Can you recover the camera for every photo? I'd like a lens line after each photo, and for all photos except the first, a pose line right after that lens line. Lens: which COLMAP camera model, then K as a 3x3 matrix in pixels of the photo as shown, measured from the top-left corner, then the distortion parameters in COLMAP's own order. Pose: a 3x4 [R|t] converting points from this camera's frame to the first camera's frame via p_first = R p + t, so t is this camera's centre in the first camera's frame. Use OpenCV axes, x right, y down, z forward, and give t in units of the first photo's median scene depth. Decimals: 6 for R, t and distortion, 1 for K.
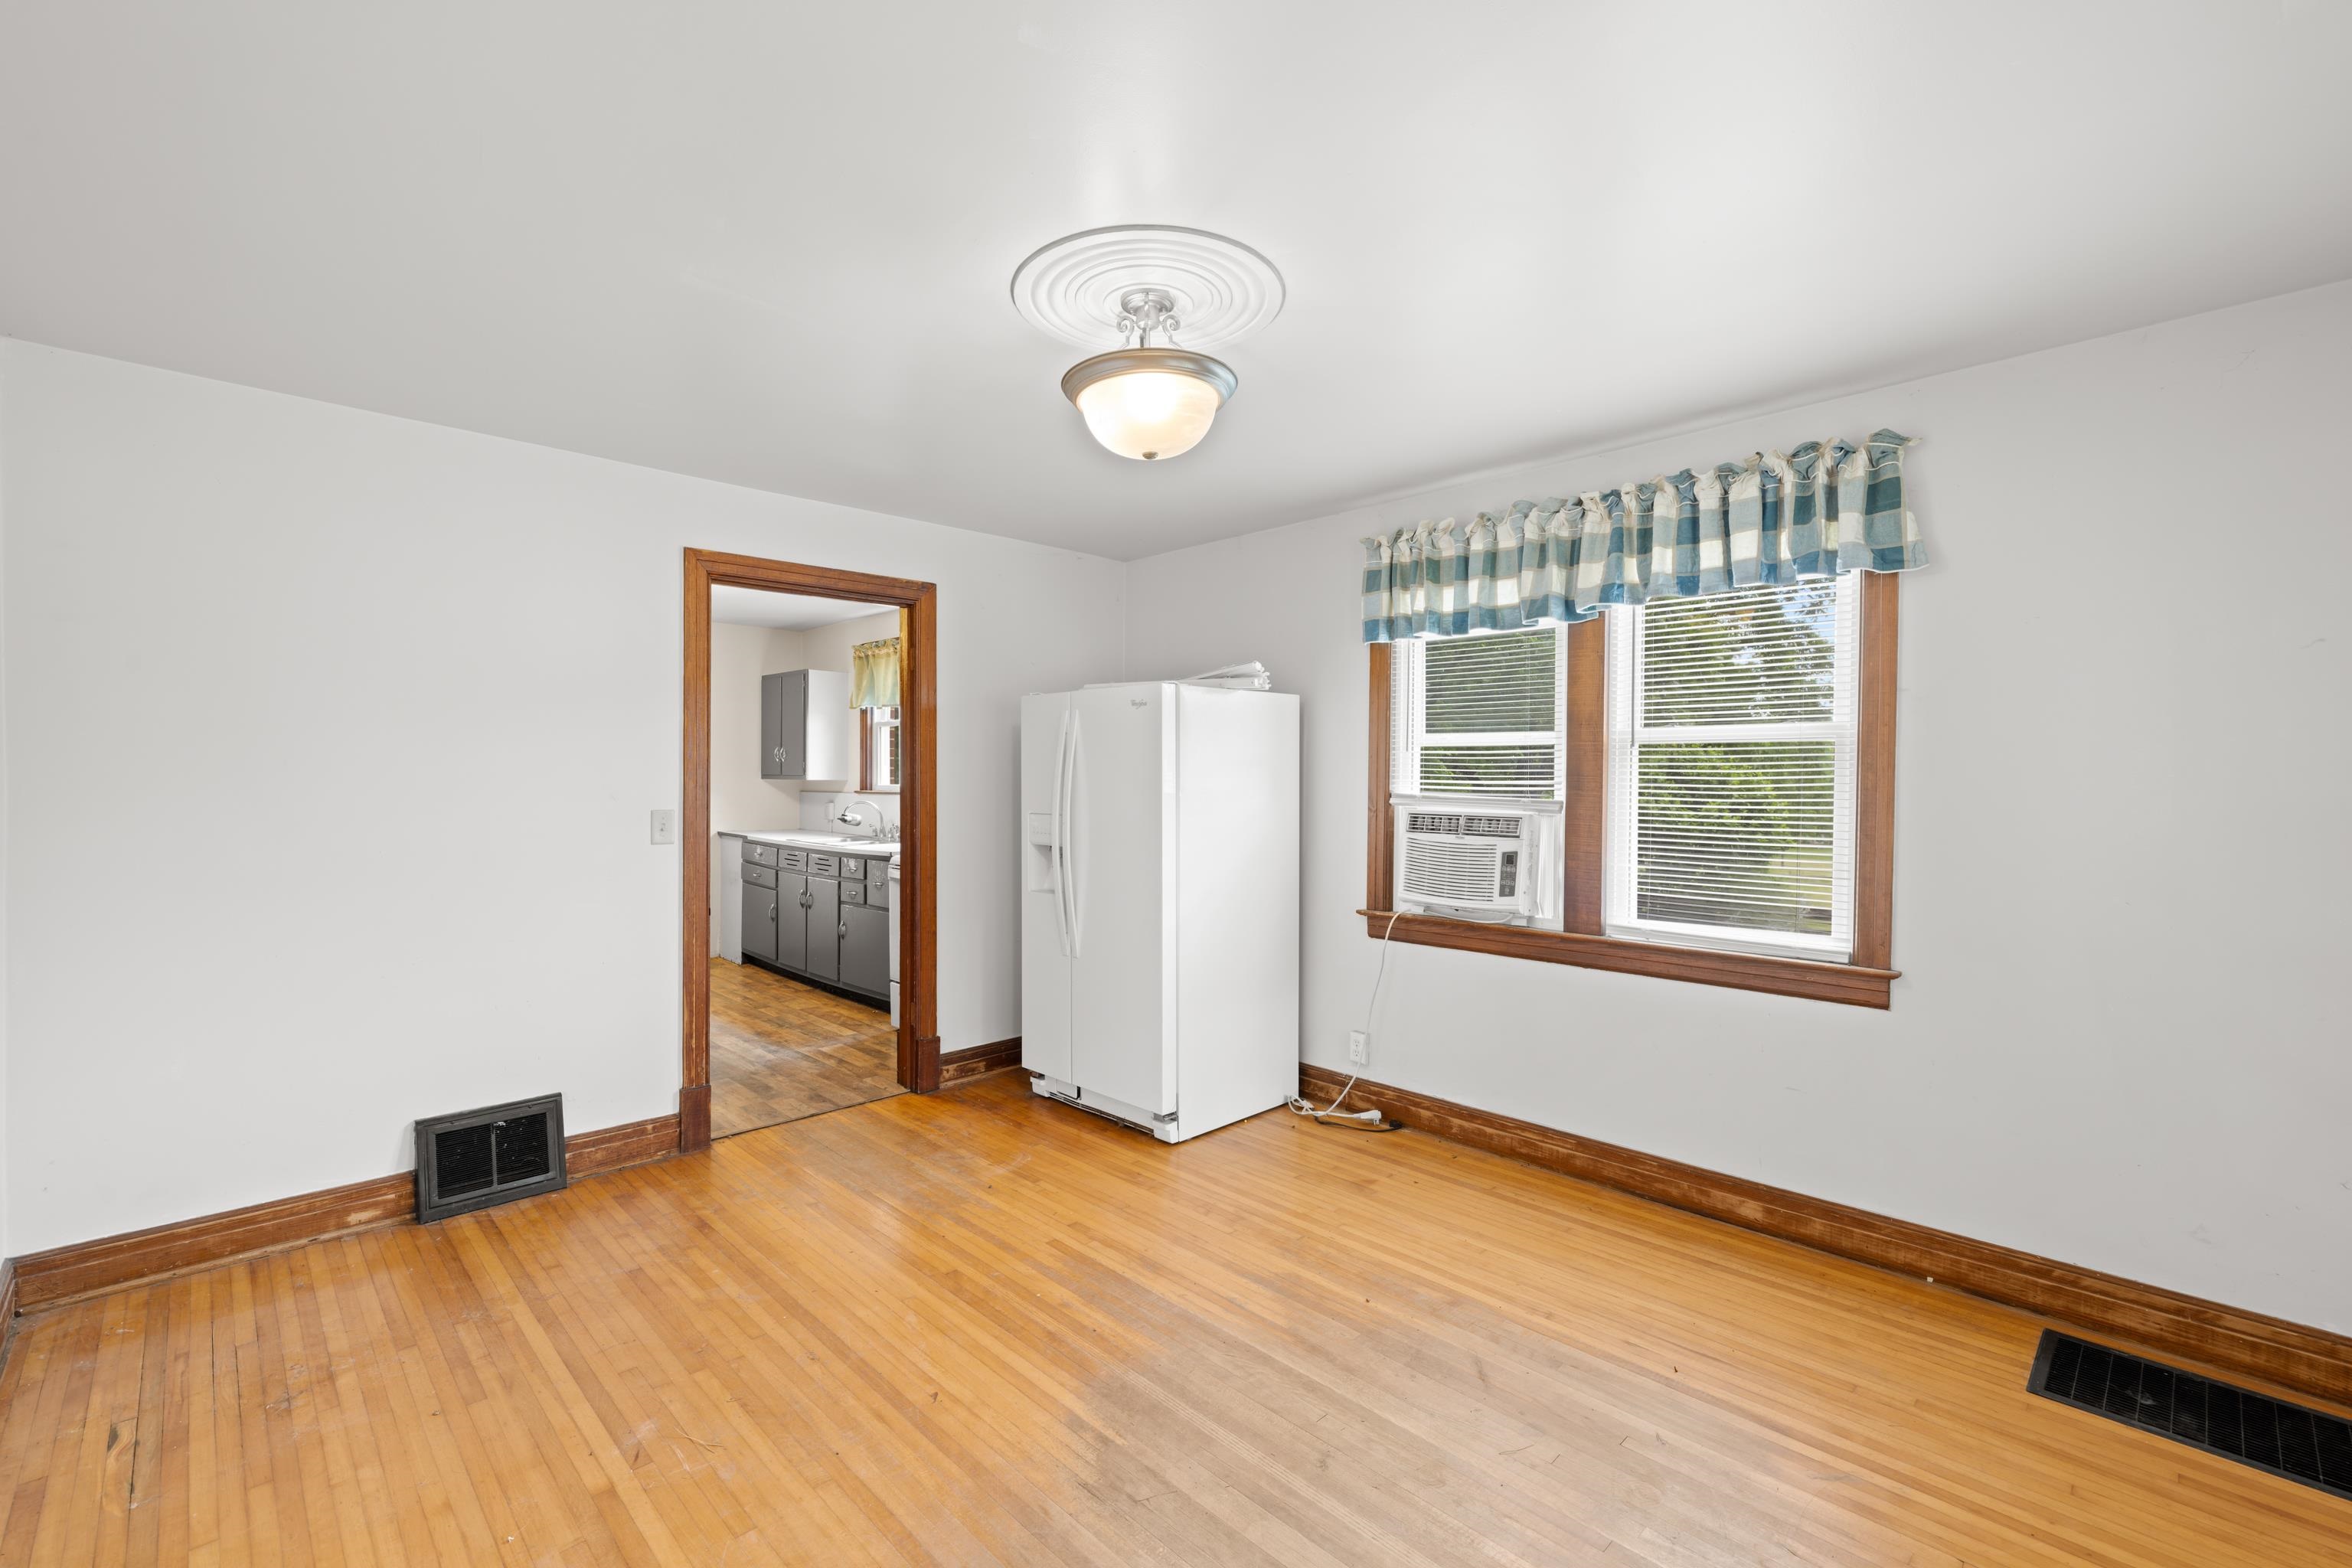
lens RADIAL K [[1015.1, 0, 1184.1], [0, 1015.1, 790.5], [0, 0, 1]] dist [0.003789, 0.000434]
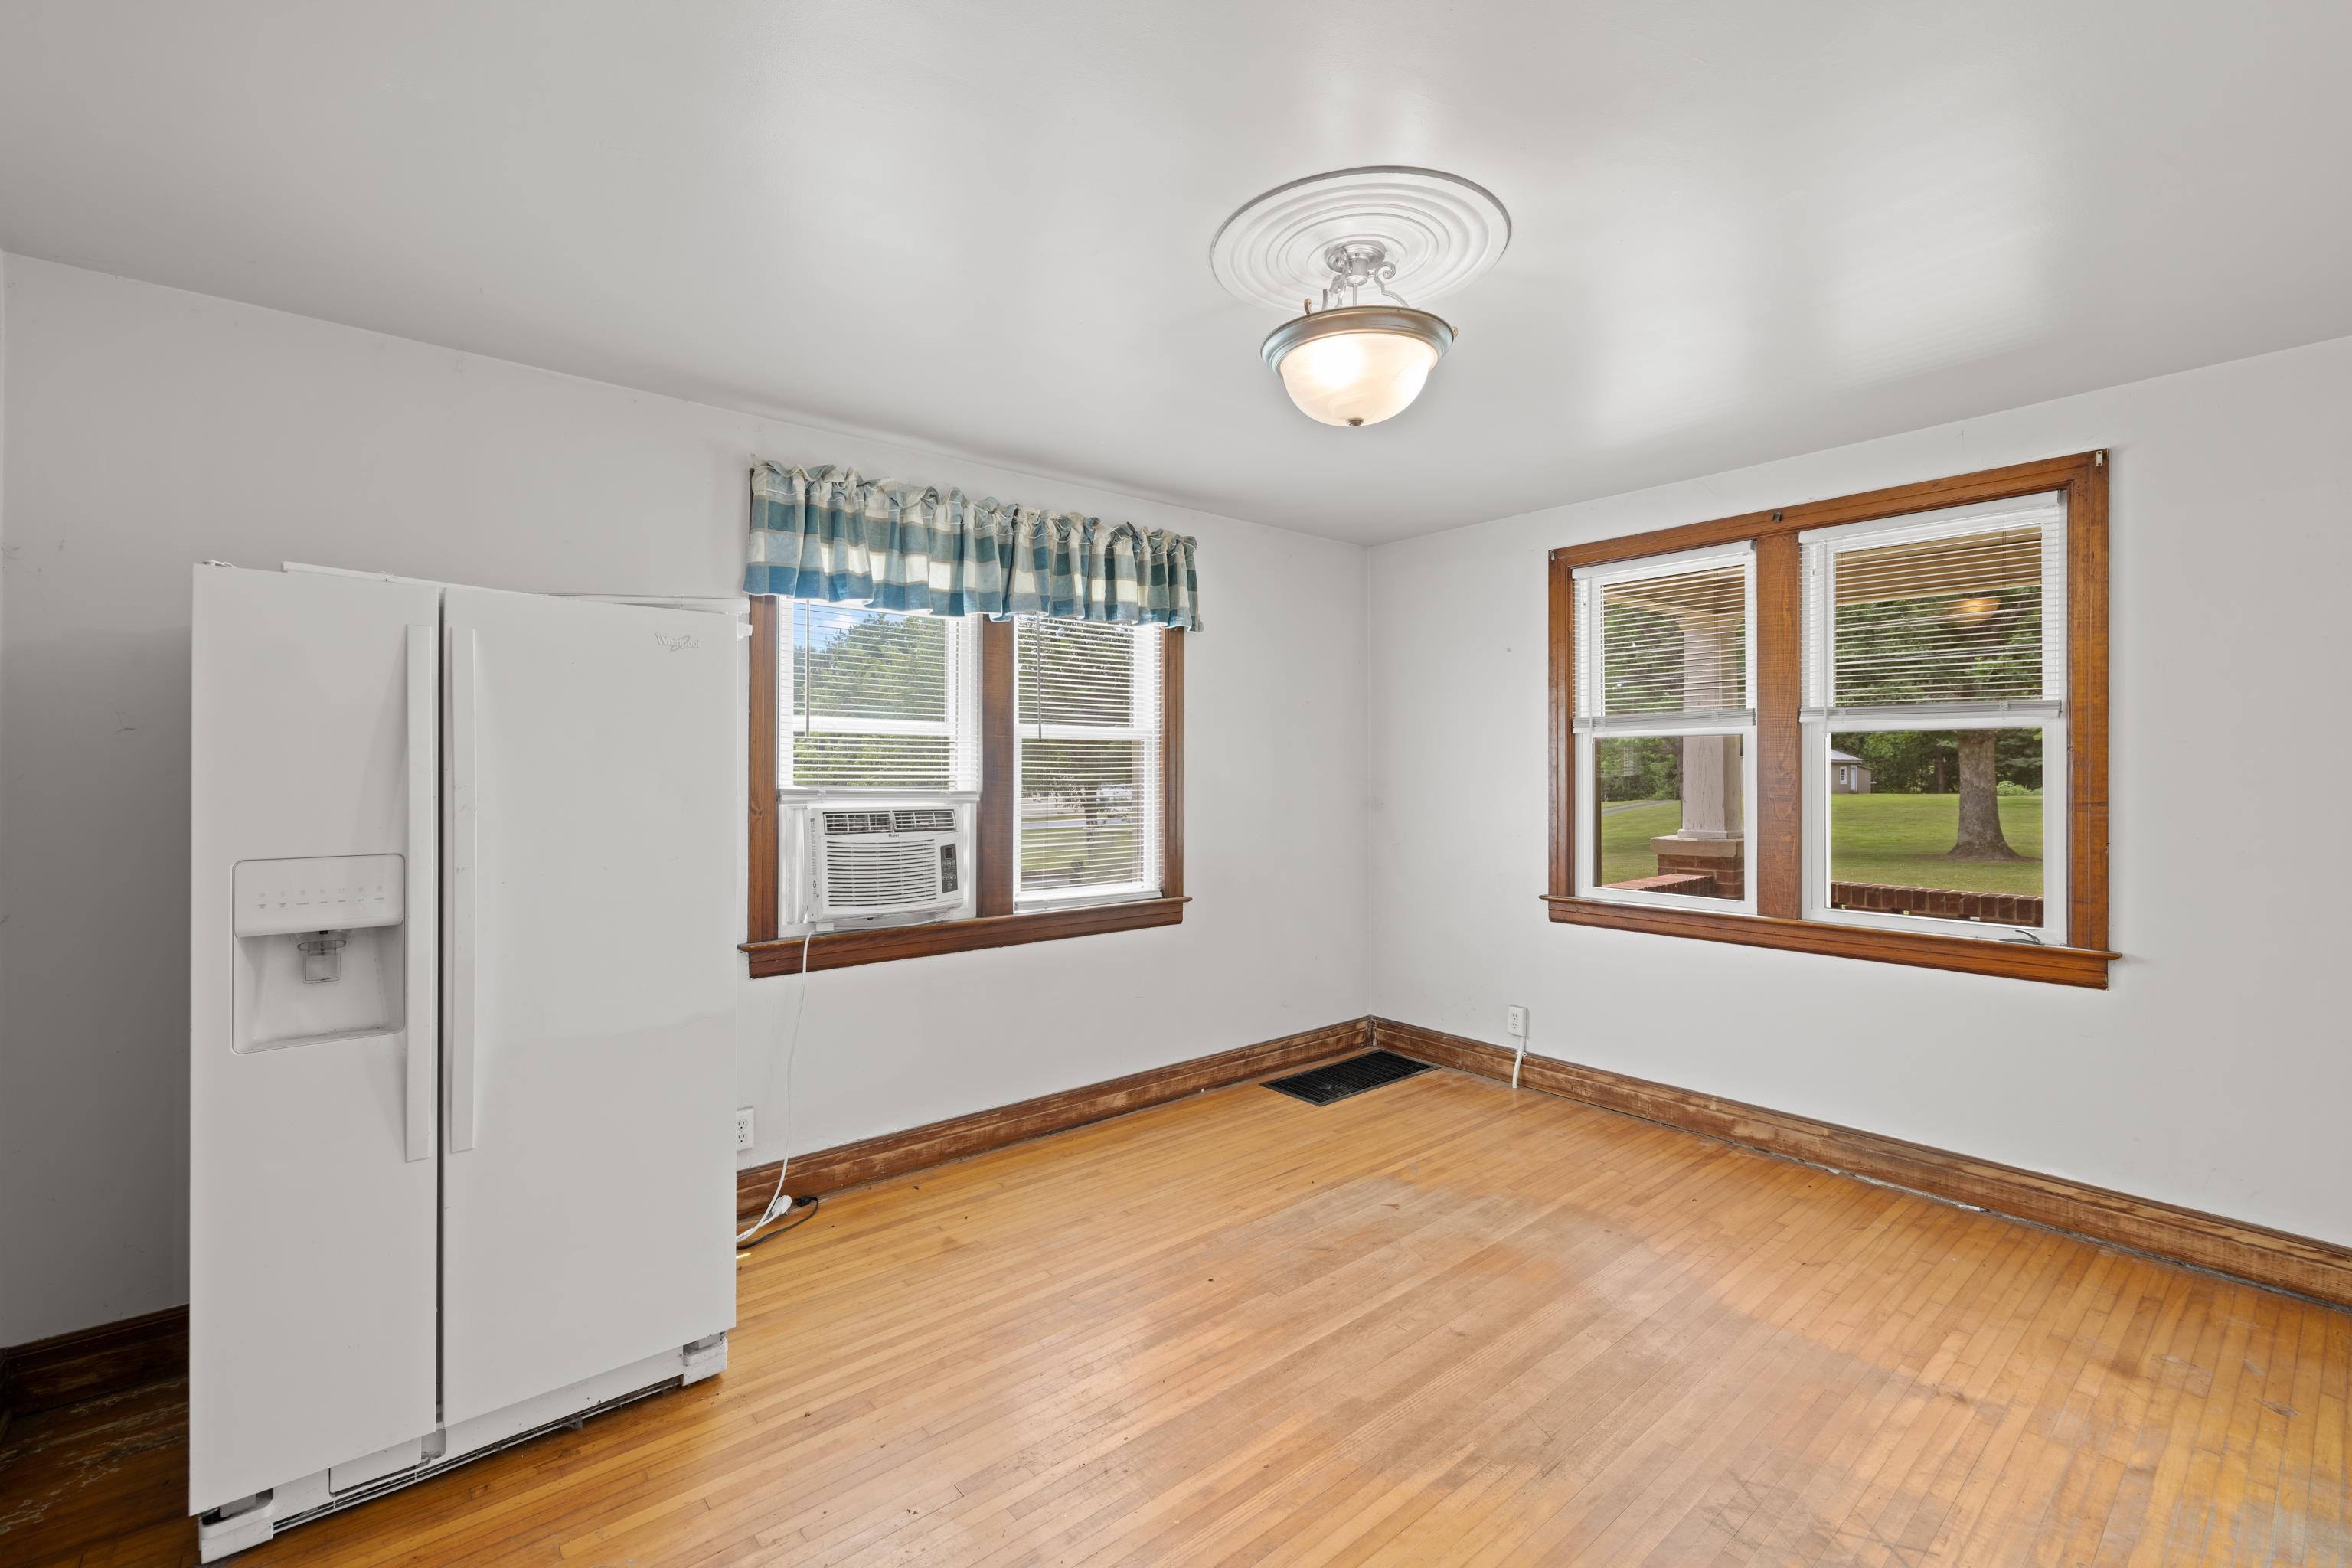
lens RADIAL K [[1015.1, 0, 1172.1], [0, 1015.1, 760.9], [0, 0, 1]] dist [0.003789, 0.000434]
pose [[0.077822, 0.001292, 0.996966, -0.654249], [0.014240, 0.999896, -0.002407, -0.015112], [-0.996866, 0.014384, 0.077796, 0.738098]]
